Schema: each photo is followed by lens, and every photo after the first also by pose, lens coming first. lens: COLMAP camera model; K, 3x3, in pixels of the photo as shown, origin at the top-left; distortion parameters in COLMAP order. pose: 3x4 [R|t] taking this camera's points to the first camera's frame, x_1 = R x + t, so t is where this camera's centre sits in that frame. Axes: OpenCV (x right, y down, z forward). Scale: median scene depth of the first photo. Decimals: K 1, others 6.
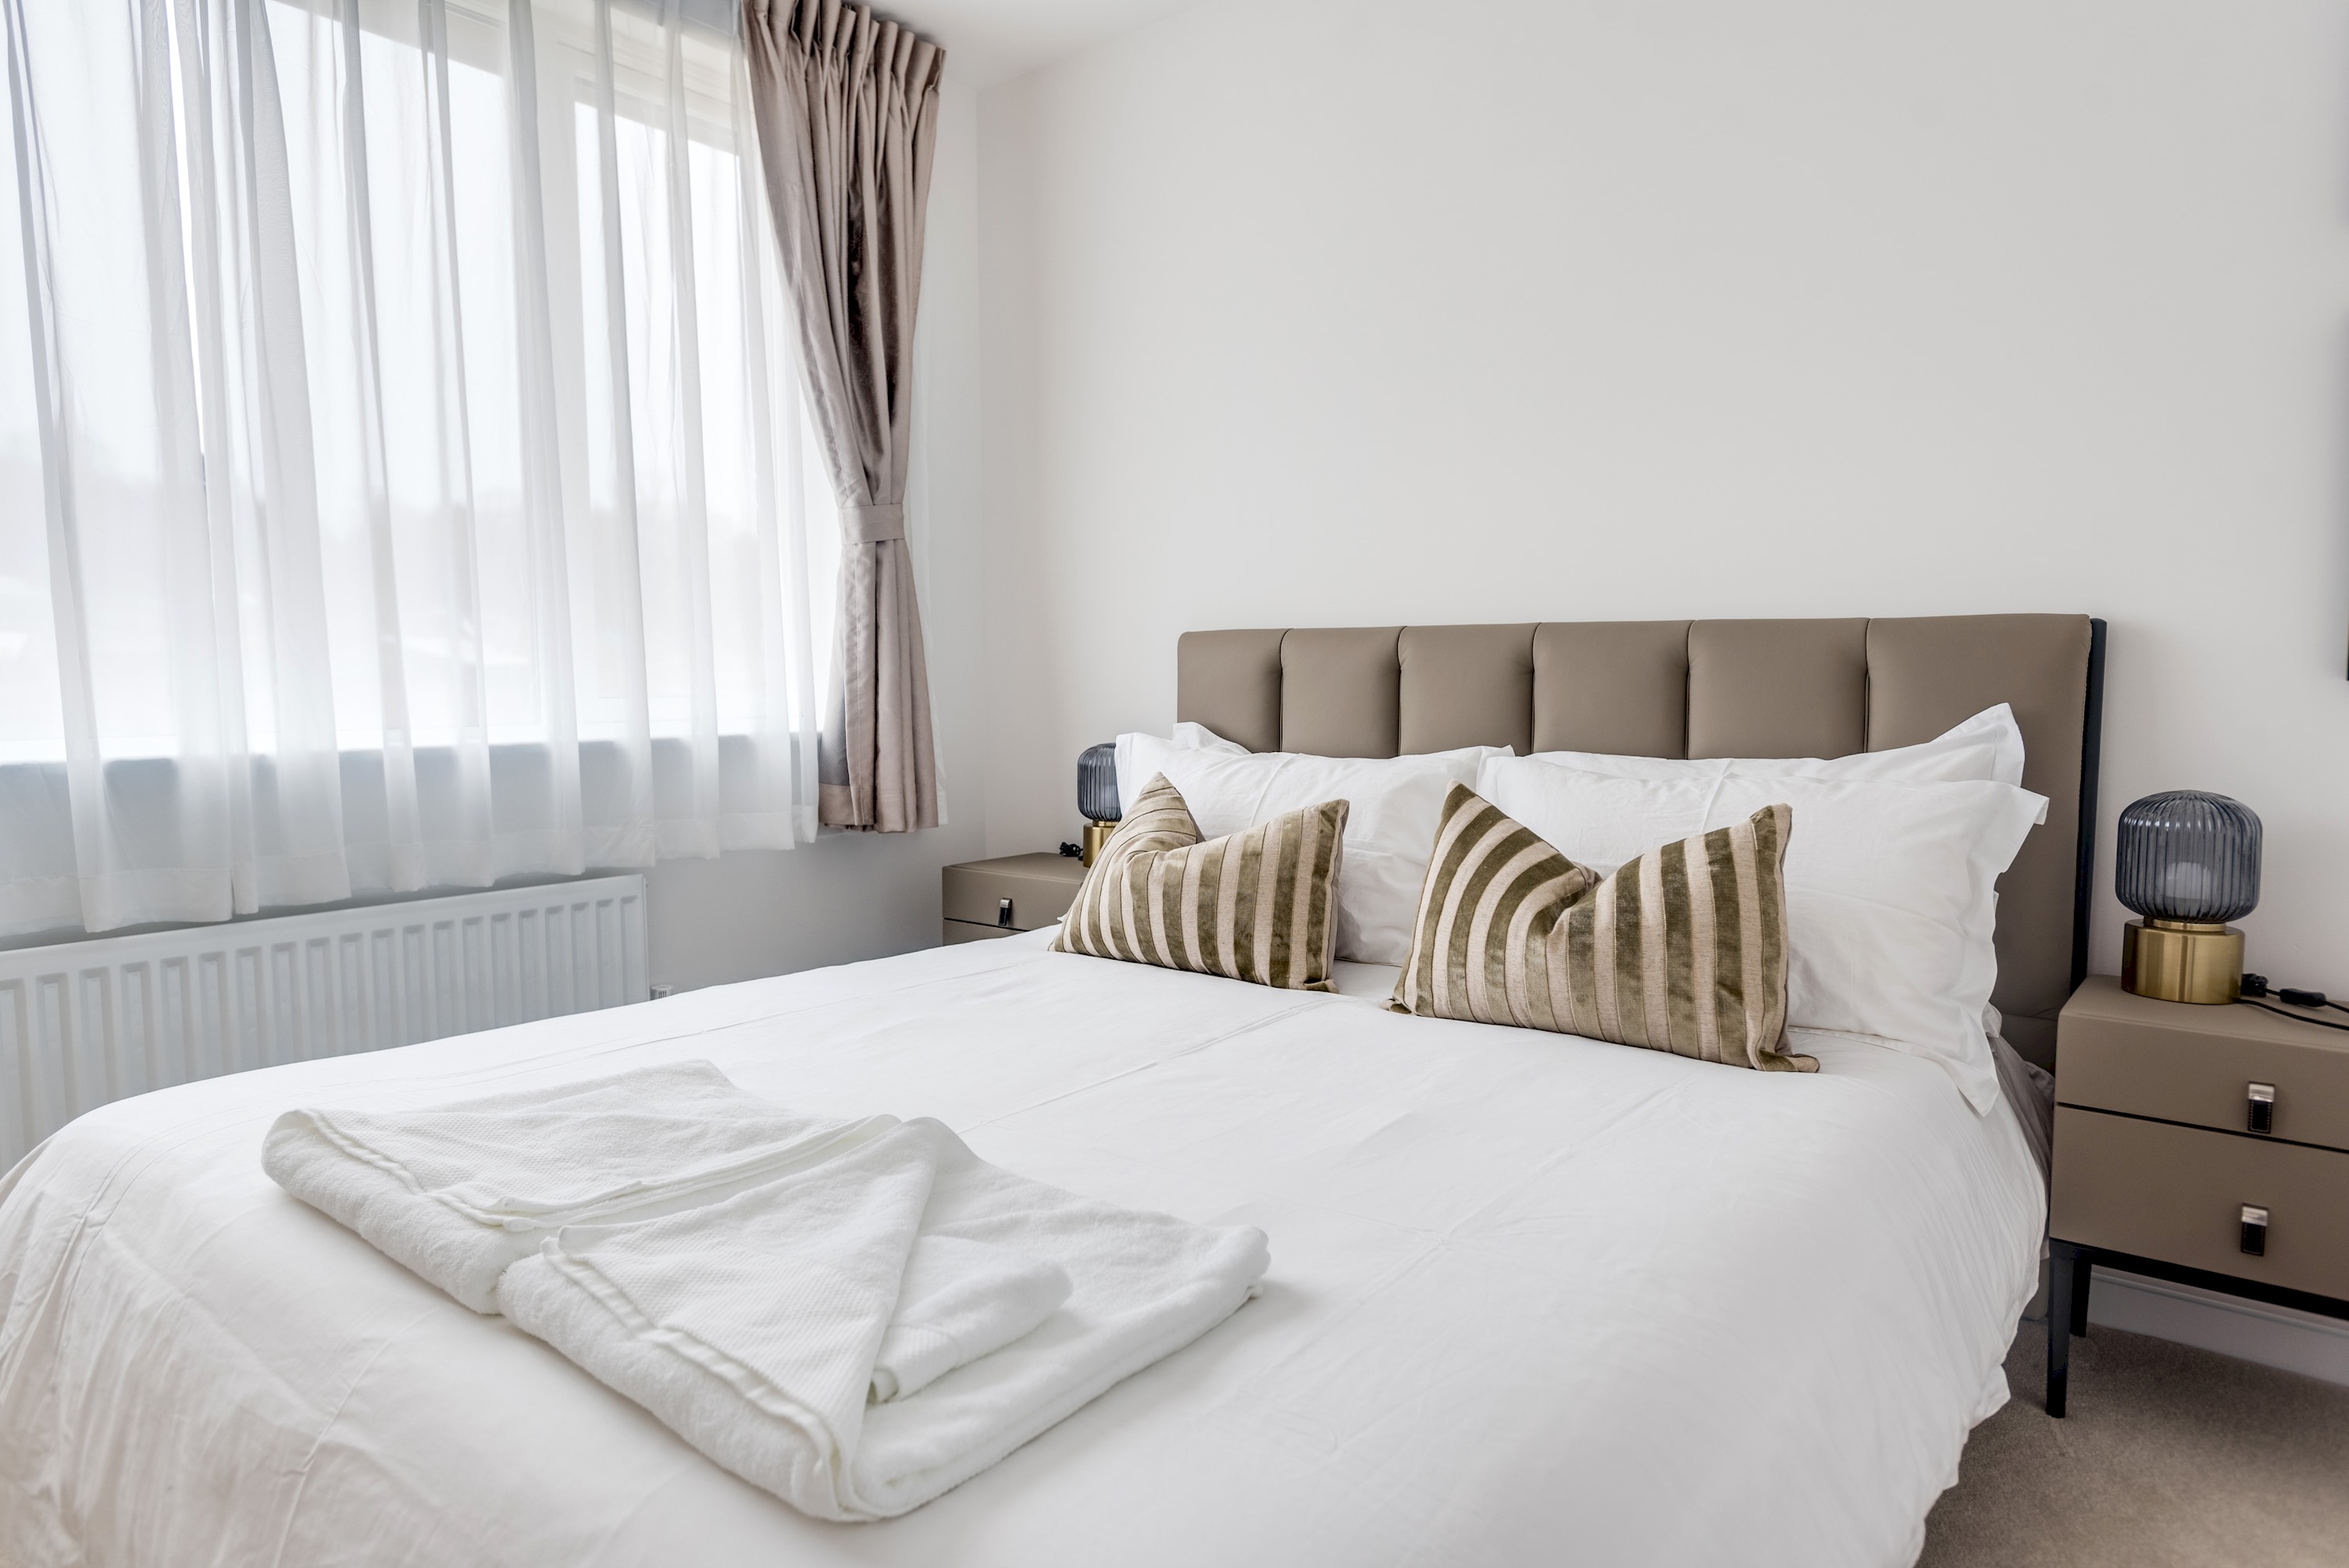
lens RADIAL K [[1421.0, 0, 1173.2], [0, 1421.0, 802.0], [0, 0, 1]] dist [0.003300, -0.001483]
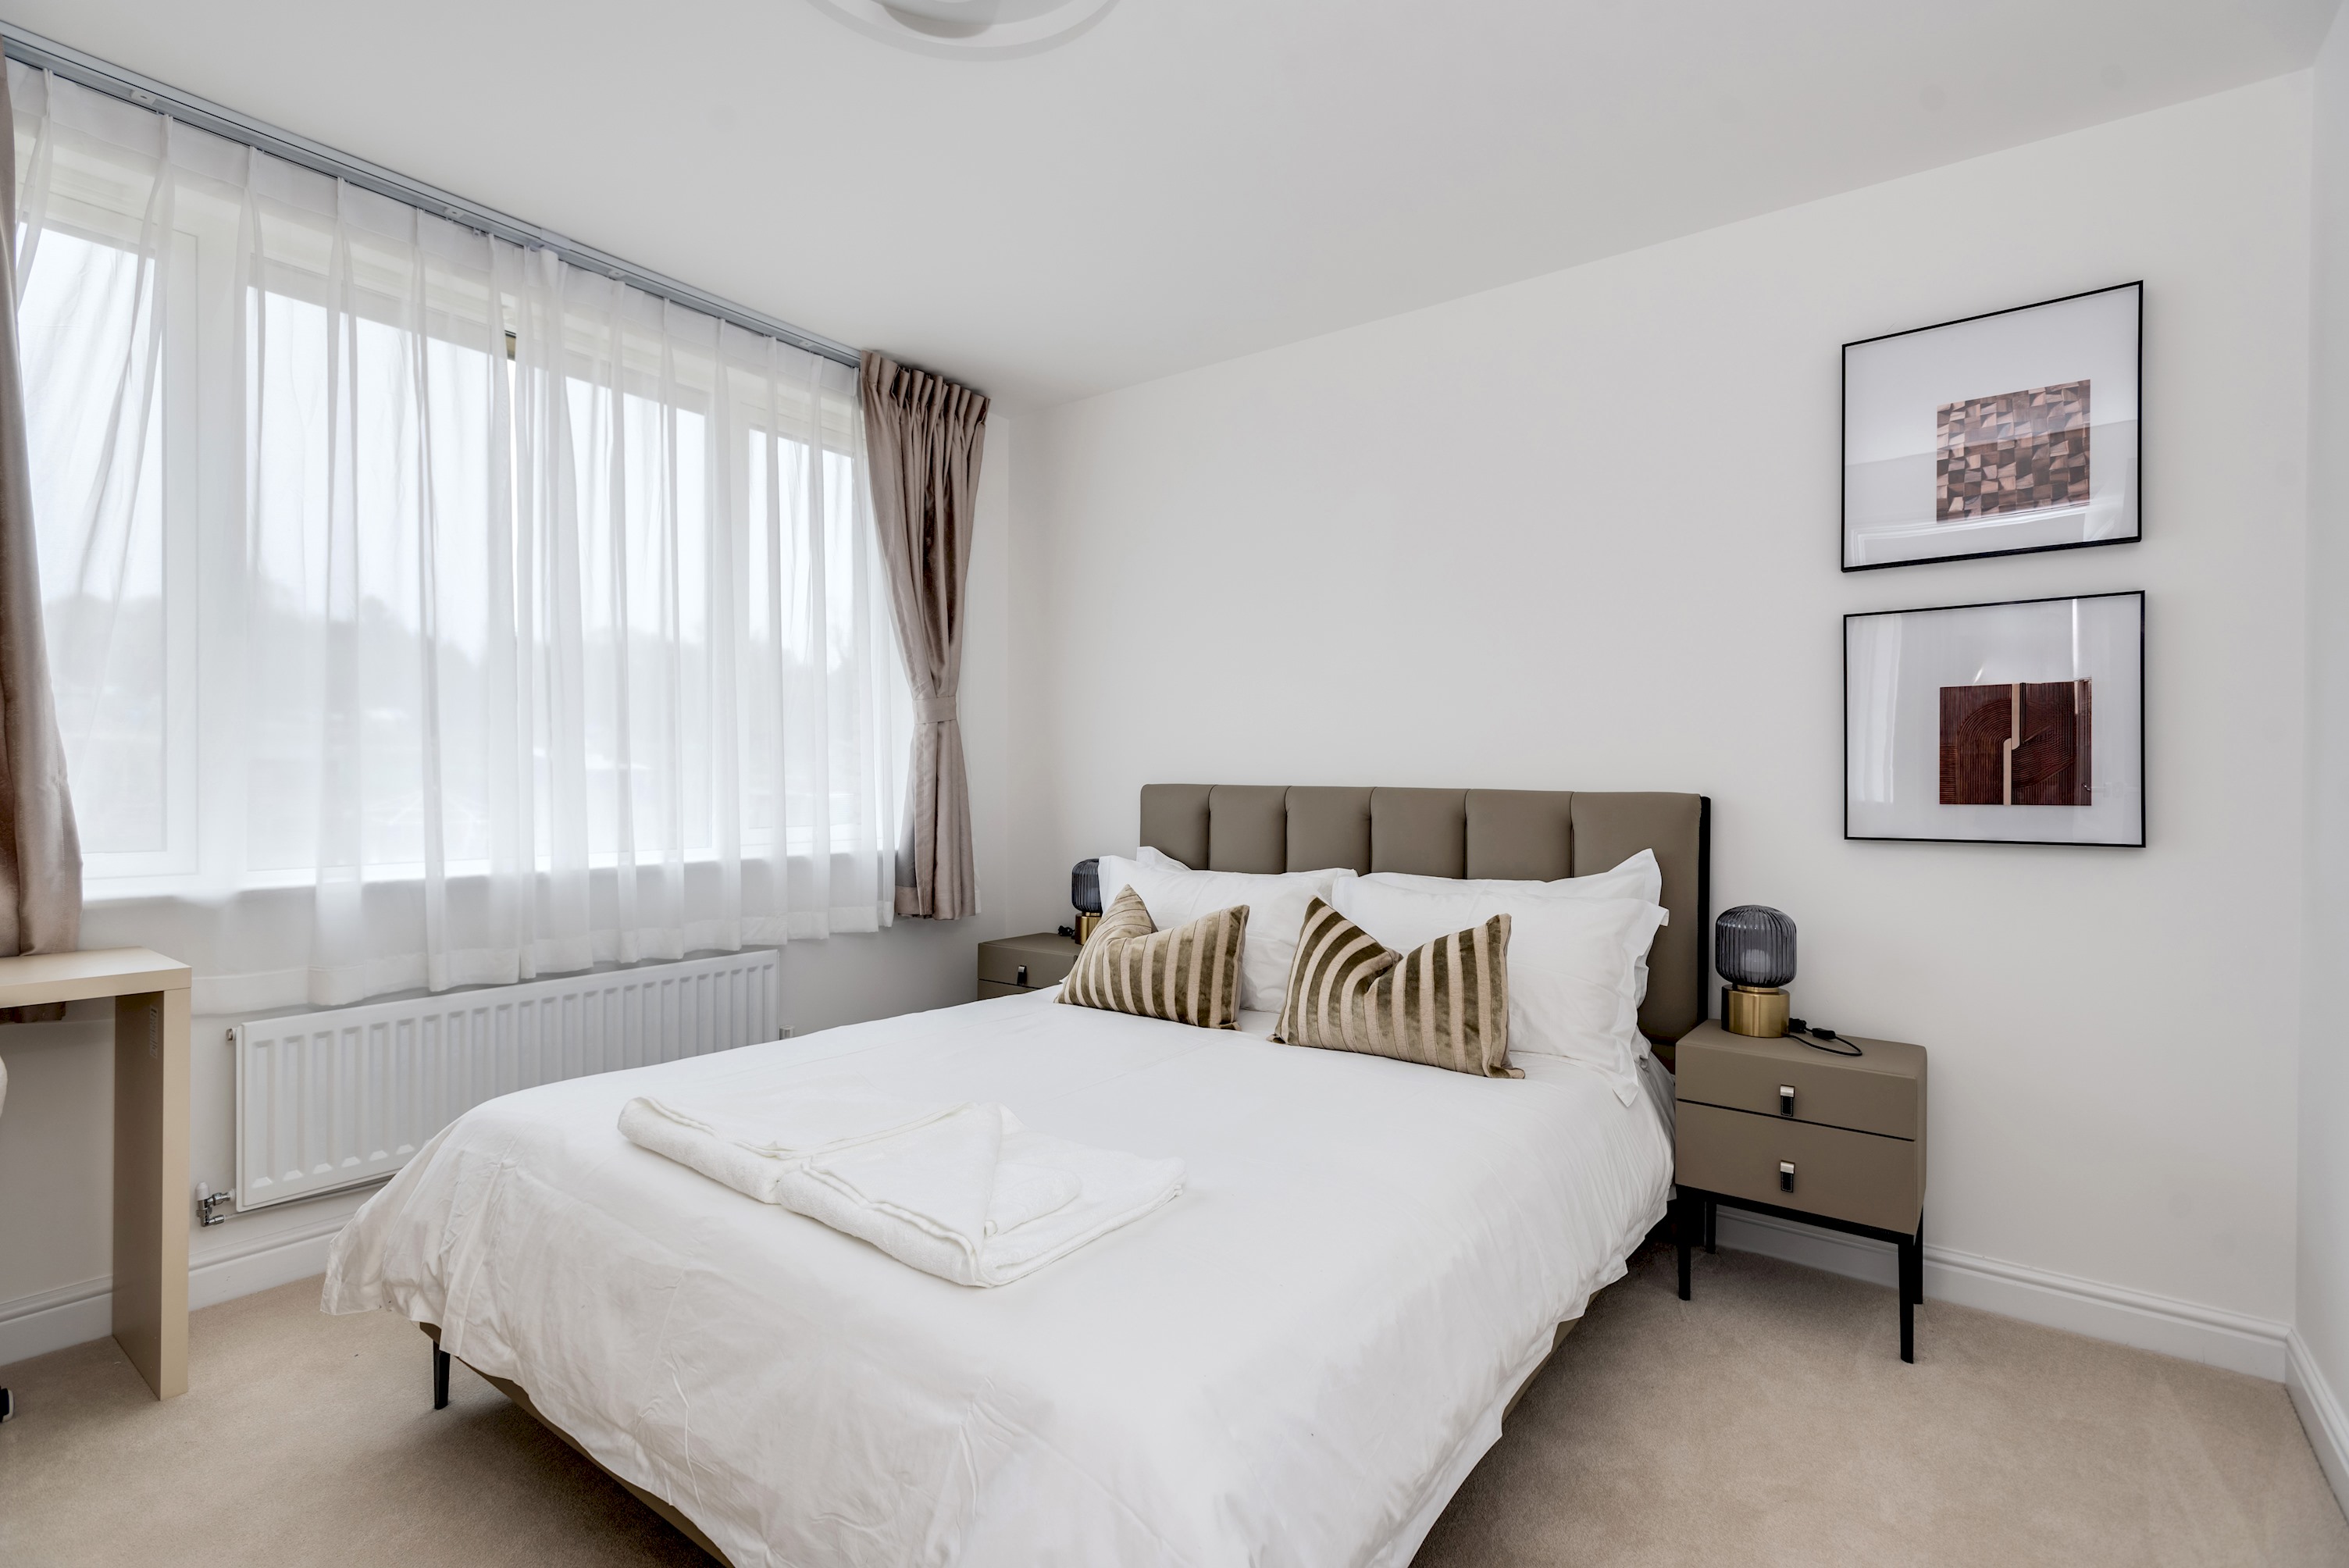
lens RADIAL K [[1087.4, 0, 1168.9], [0, 1087.4, 775.7], [0, 0, 1]] dist [0.001631, 0.000133]
pose [[0.999551, 0.007668, 0.028975, -0.000419], [-0.004769, 0.995094, -0.098819, -0.022941], [-0.029591, 0.098636, 0.994683, -0.189095]]
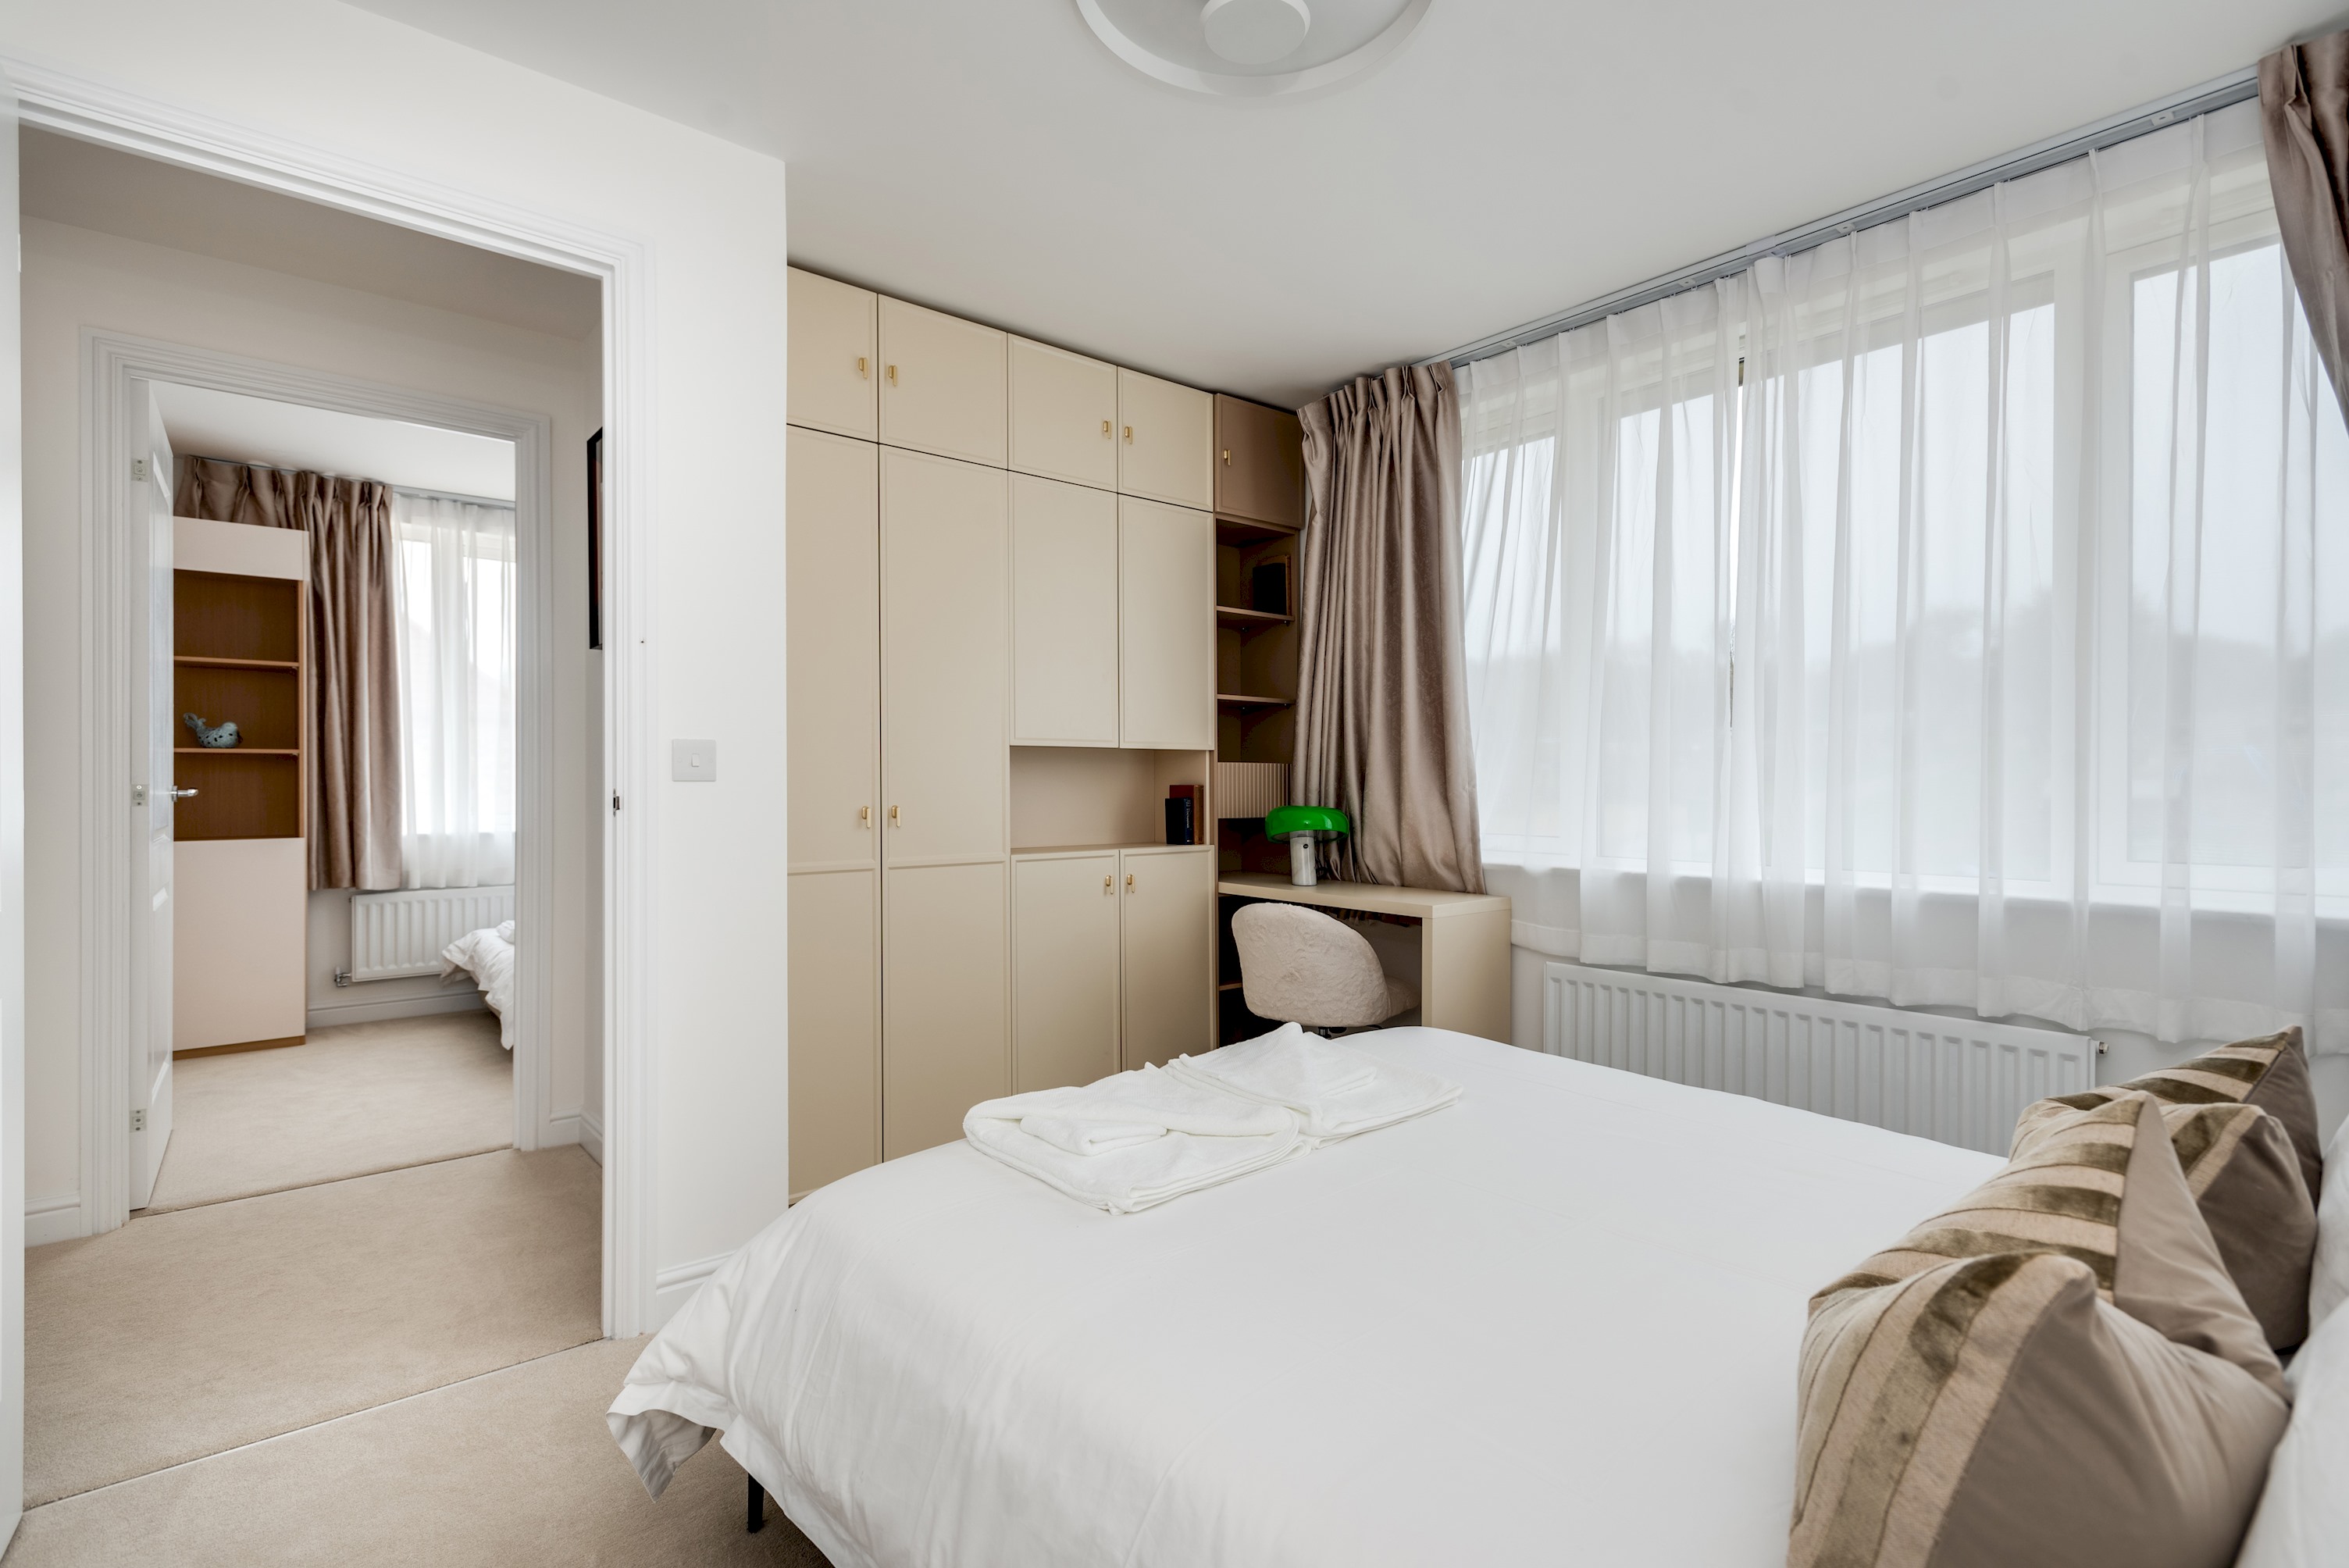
lens RADIAL K [[1087.4, 0, 1168.9], [0, 1087.4, 775.7], [0, 0, 1]] dist [0.001631, 0.000133]
pose [[-0.190854, -0.004483, -0.981608, 0.619002], [-0.096594, 0.995222, 0.014235, -0.099498], [0.976854, 0.097534, -0.190375, 0.581464]]
